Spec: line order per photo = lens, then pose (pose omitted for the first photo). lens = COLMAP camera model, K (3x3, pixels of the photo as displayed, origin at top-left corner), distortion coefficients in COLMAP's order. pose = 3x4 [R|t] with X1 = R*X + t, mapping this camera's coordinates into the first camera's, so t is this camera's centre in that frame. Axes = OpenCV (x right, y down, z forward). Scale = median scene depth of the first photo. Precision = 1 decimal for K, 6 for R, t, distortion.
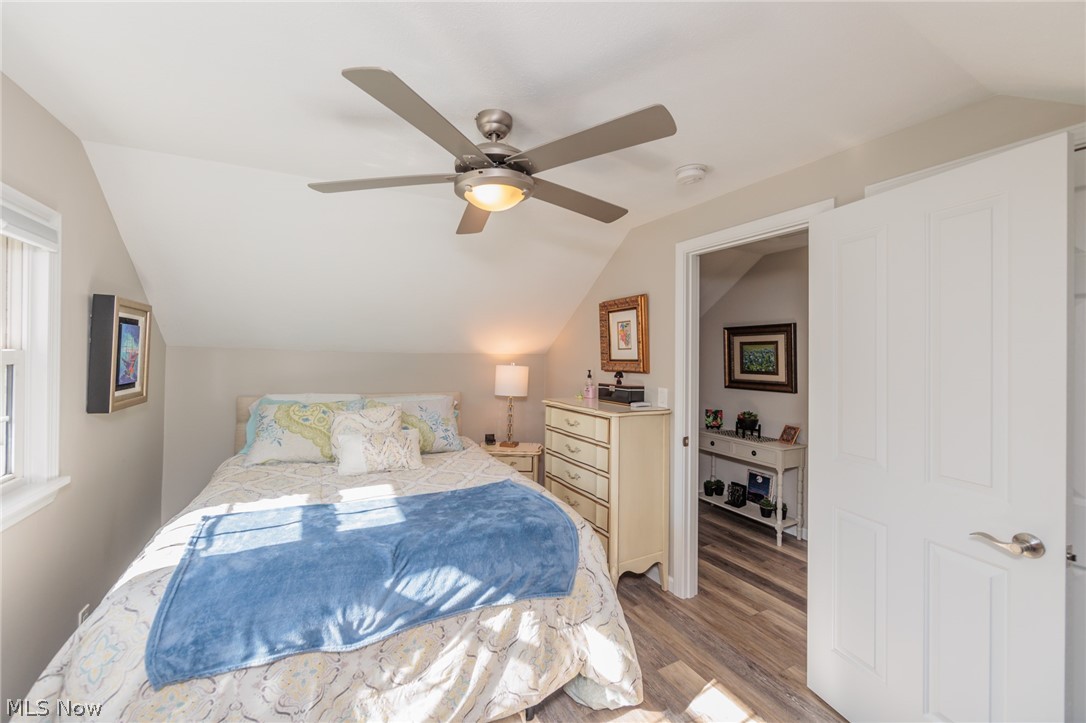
lens RADIAL K [[470.4, 0, 559.2], [0, 470.4, 356.9], [0, 0, 1]] dist [-0.001000, -0.000185]
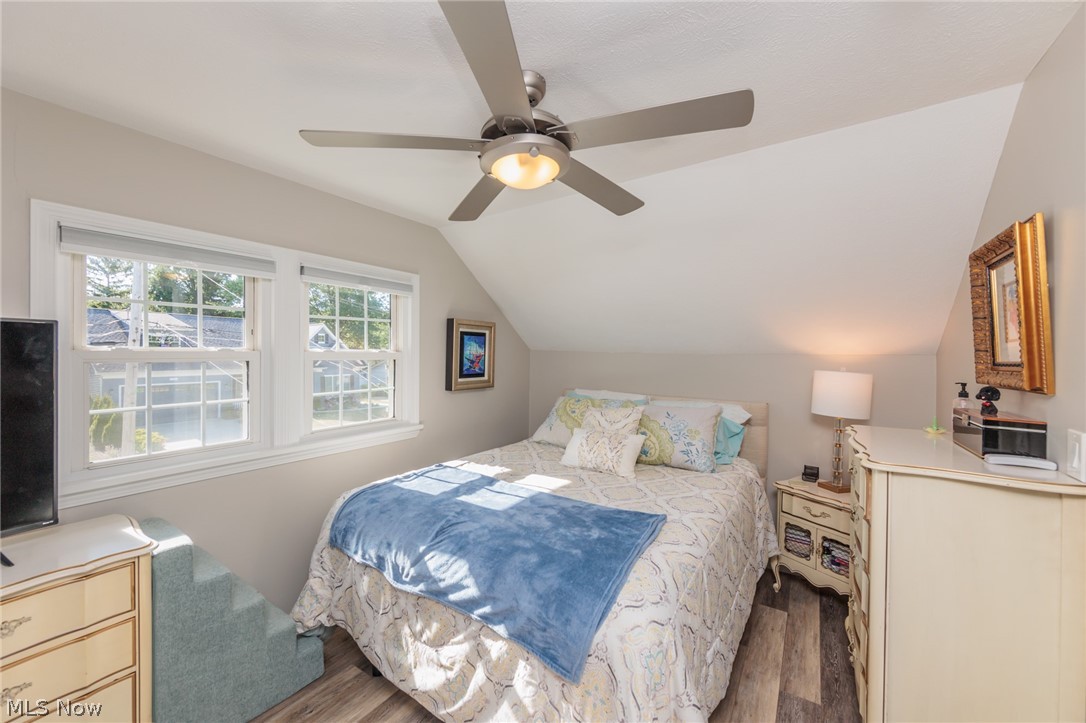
lens RADIAL K [[470.4, 0, 559.2], [0, 470.4, 356.9], [0, 0, 1]] dist [-0.001000, -0.000185]
pose [[0.398095, -0.005114, -0.917330, 0.450110], [-0.008055, 0.999926, -0.009070, 0.008793], [0.917309, 0.011000, 0.398025, 0.453897]]
